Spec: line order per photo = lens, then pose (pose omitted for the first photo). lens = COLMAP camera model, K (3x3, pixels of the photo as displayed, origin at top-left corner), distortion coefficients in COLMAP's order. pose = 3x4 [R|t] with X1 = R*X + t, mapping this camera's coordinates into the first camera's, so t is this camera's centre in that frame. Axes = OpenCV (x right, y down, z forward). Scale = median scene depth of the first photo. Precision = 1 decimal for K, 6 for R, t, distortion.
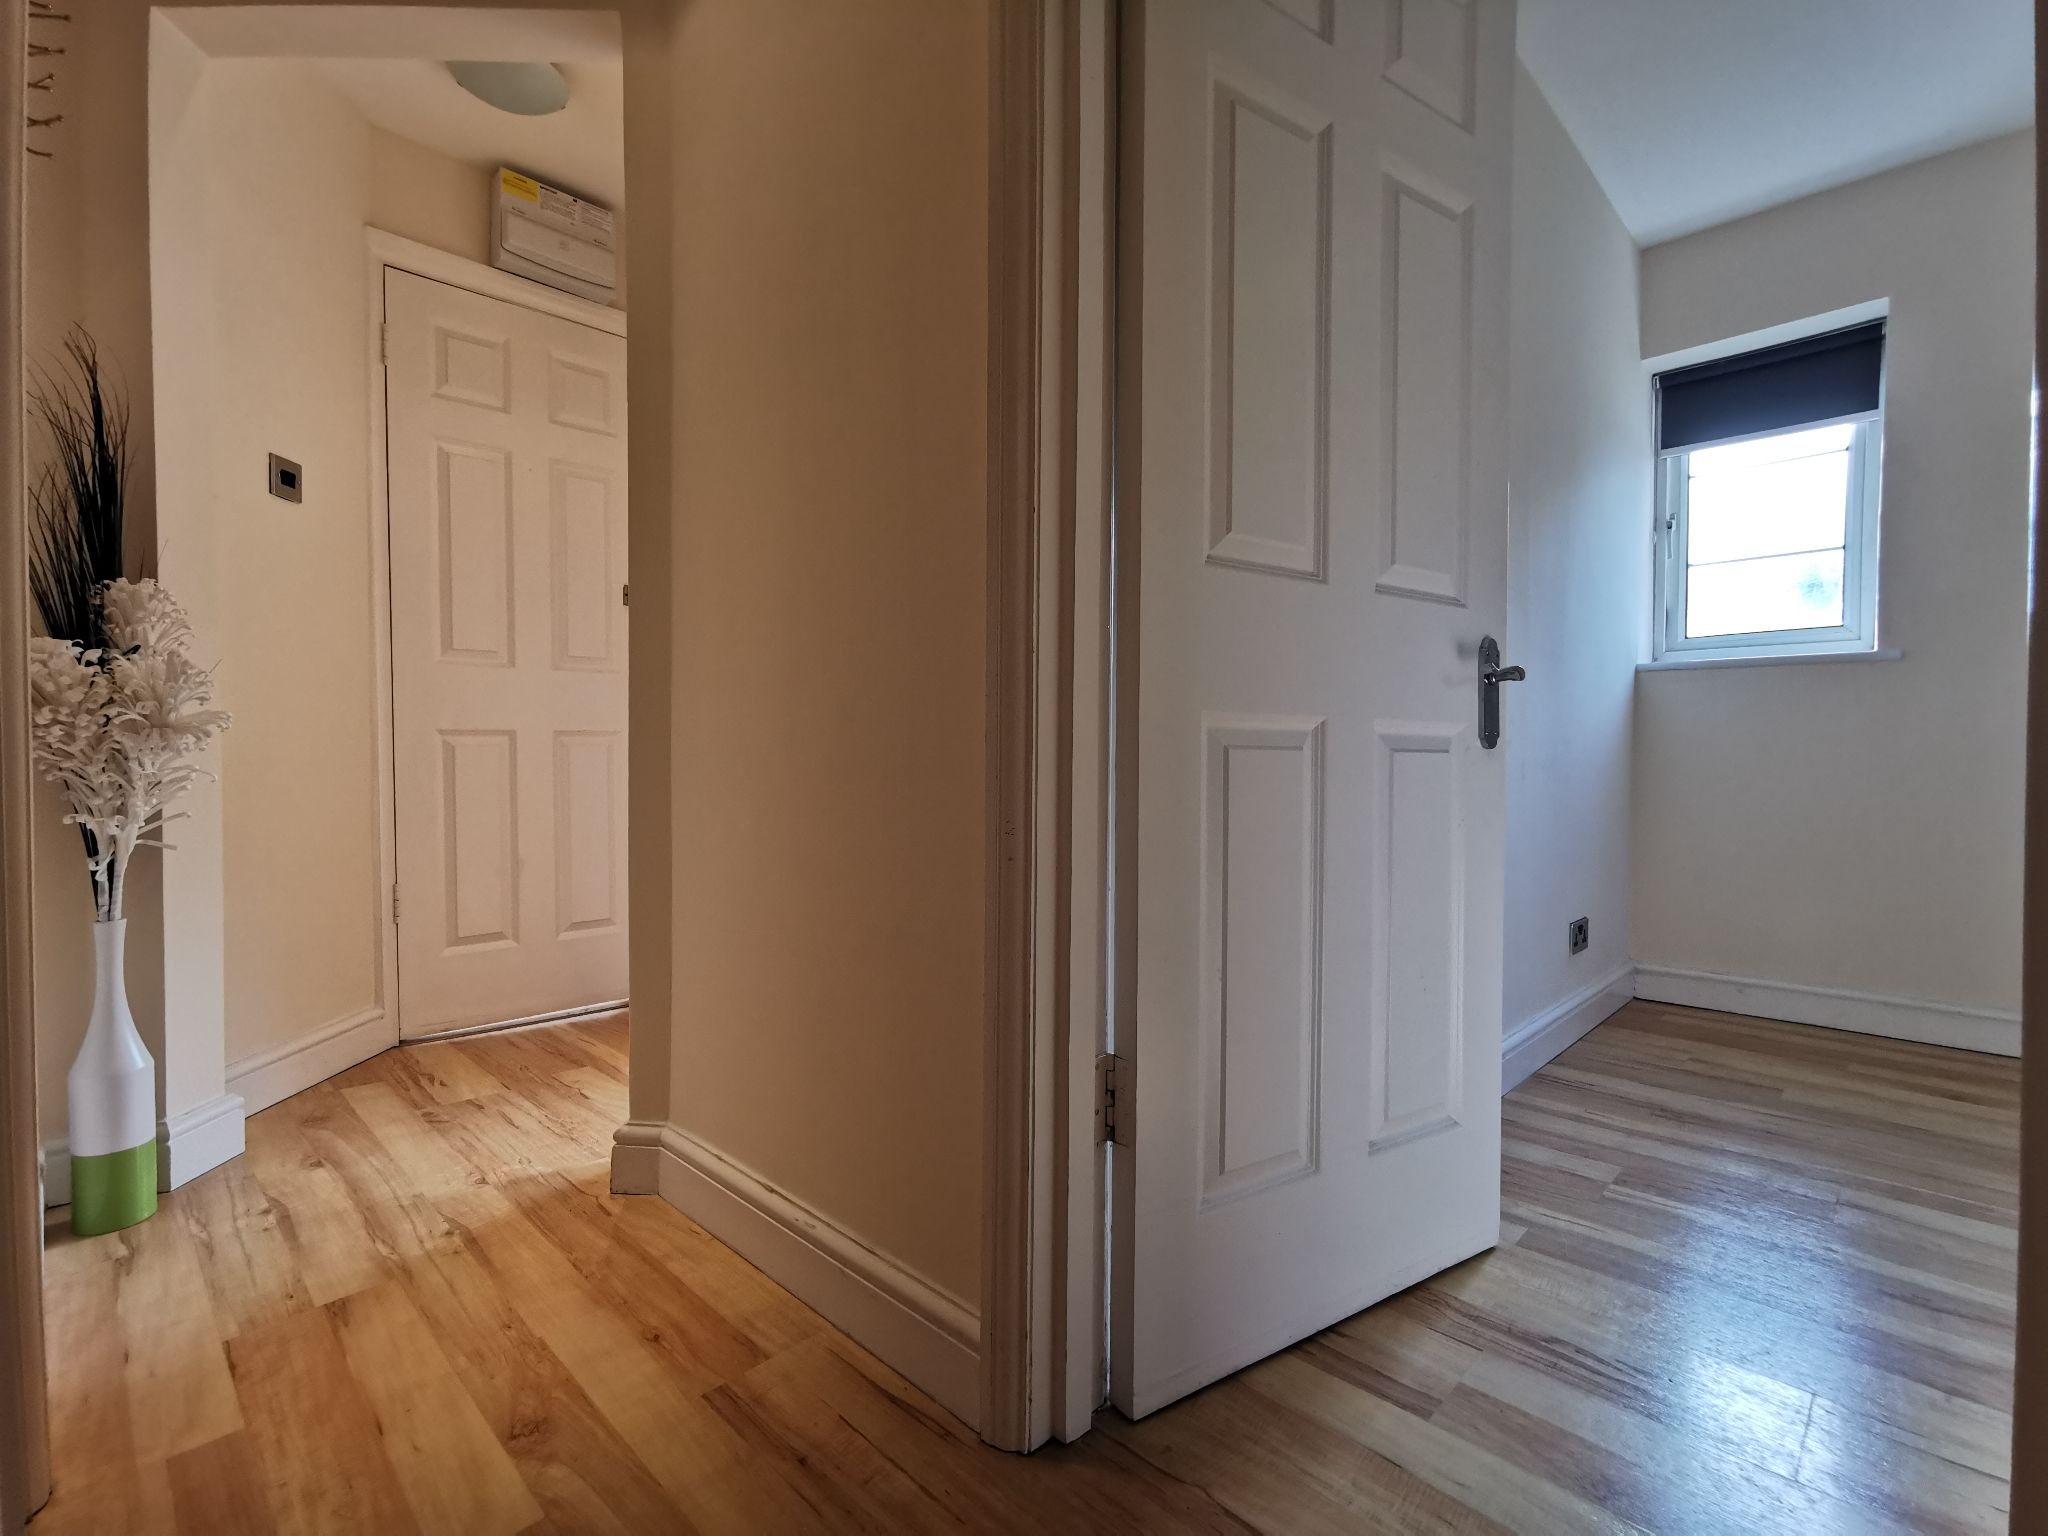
lens RADIAL K [[940.0, 0, 1018.9], [0, 940.0, 772.1], [0, 0, 1]] dist [-0.005808, 0.006002]
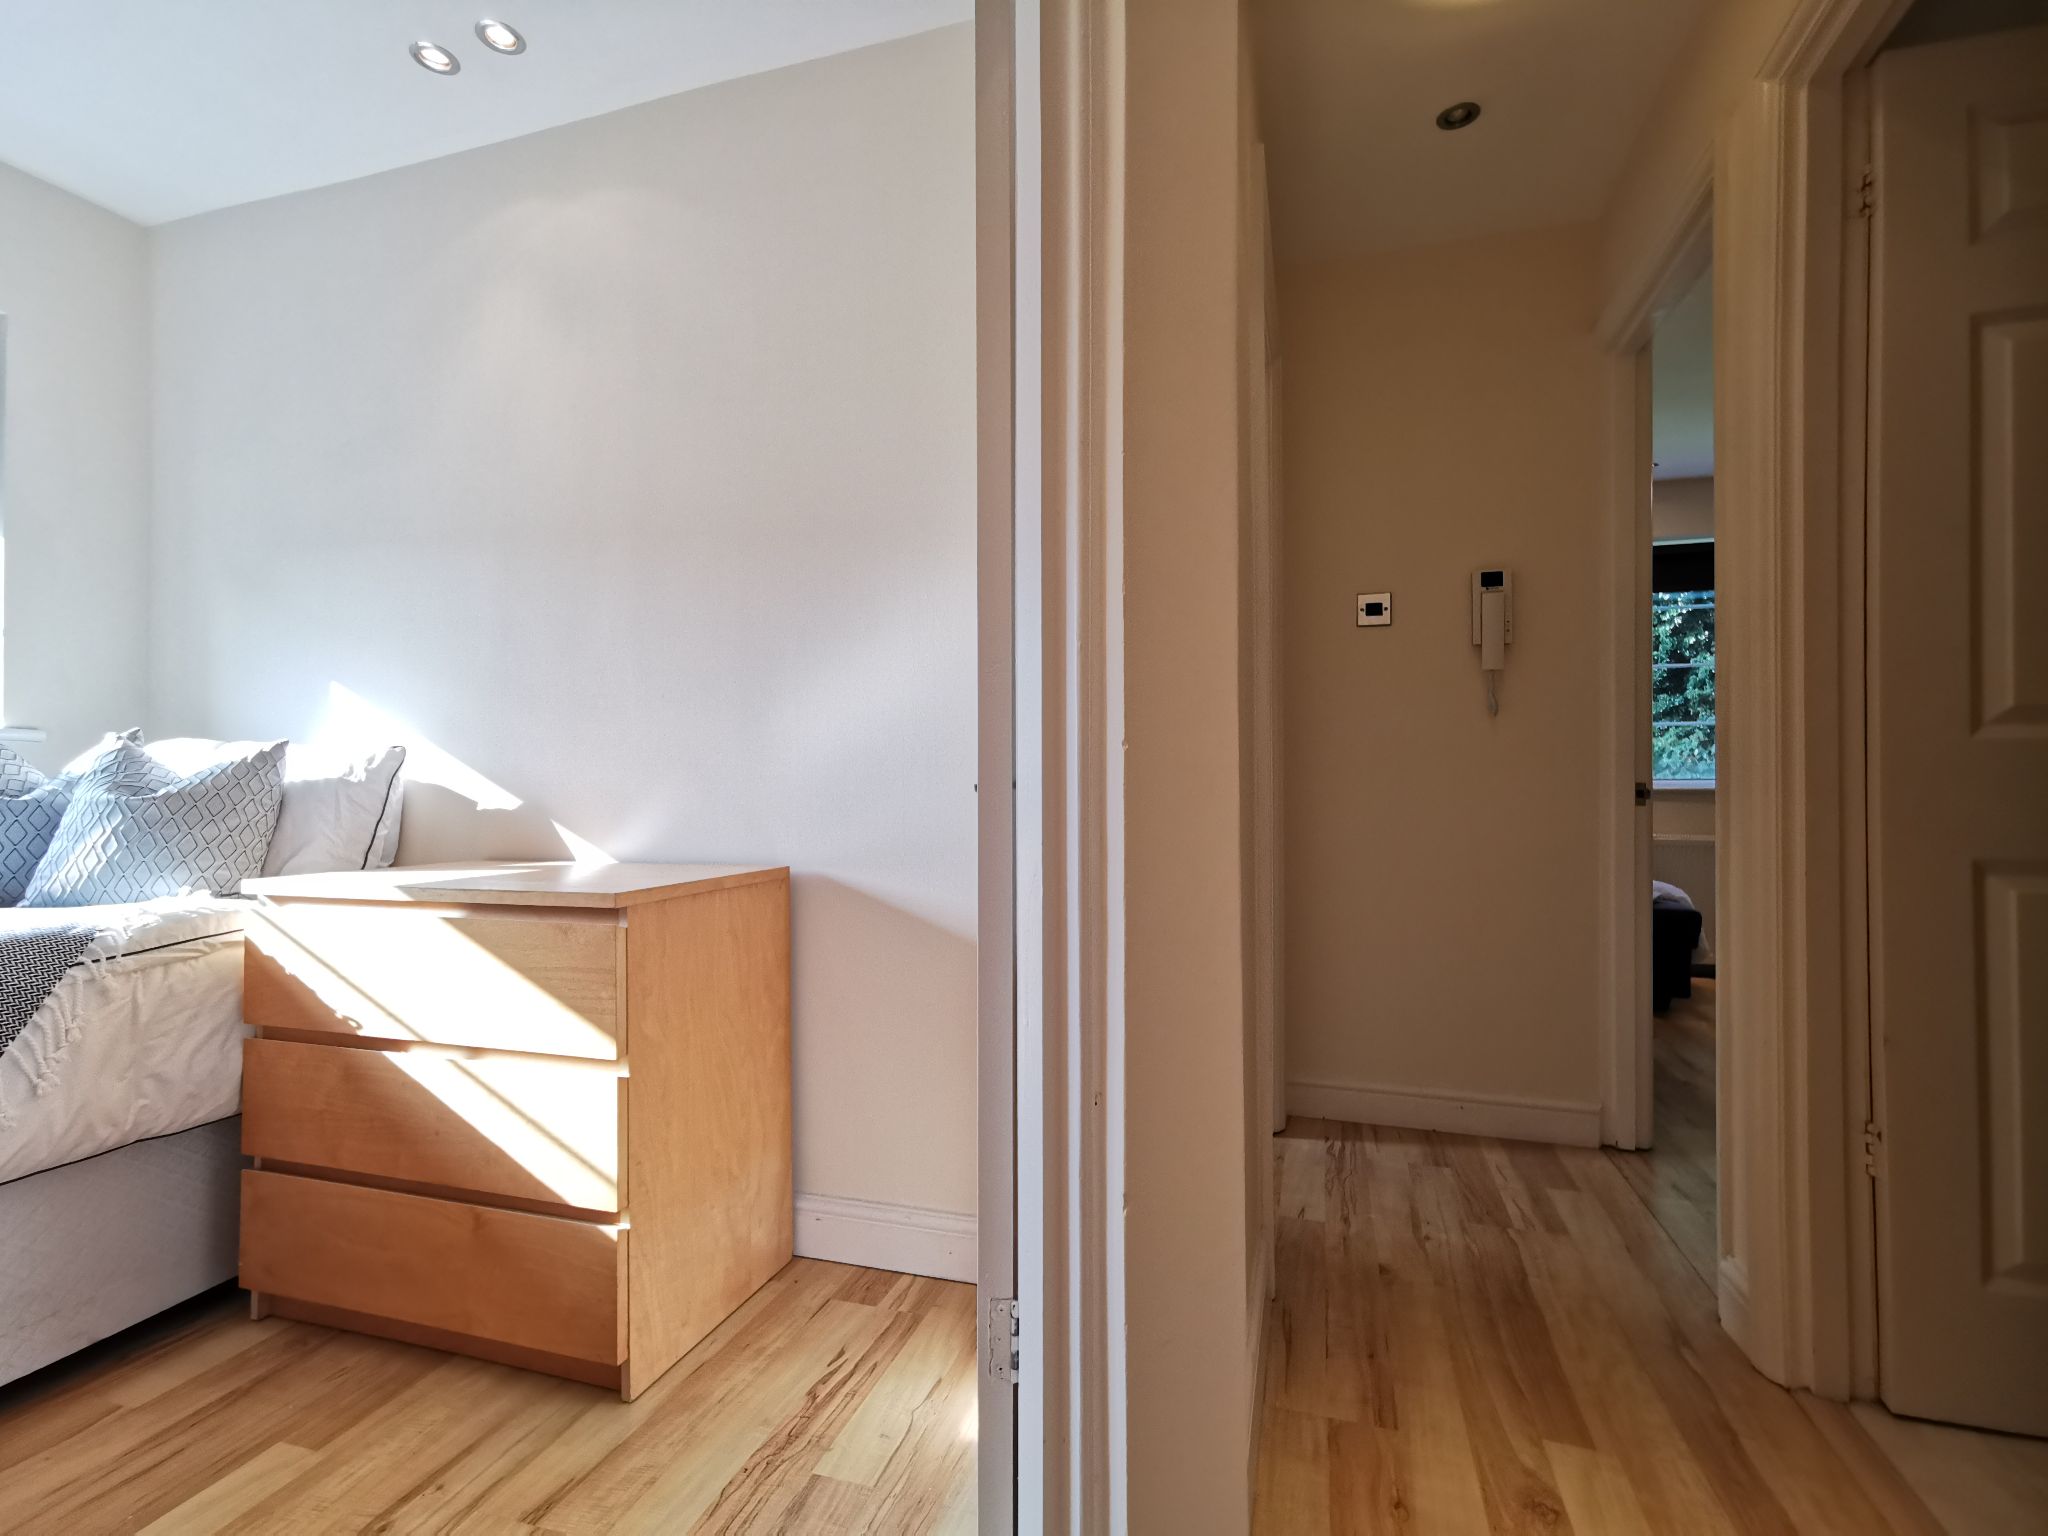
lens RADIAL K [[940.0, 0, 1023.2], [0, 940.0, 778.7], [0, 0, 1]] dist [-0.005808, 0.006002]
pose [[-0.452144, 0.008941, 0.891900, -1.193952], [0.021814, 0.999762, 0.001036, -0.173071], [-0.891678, 0.019924, -0.452231, 1.949560]]
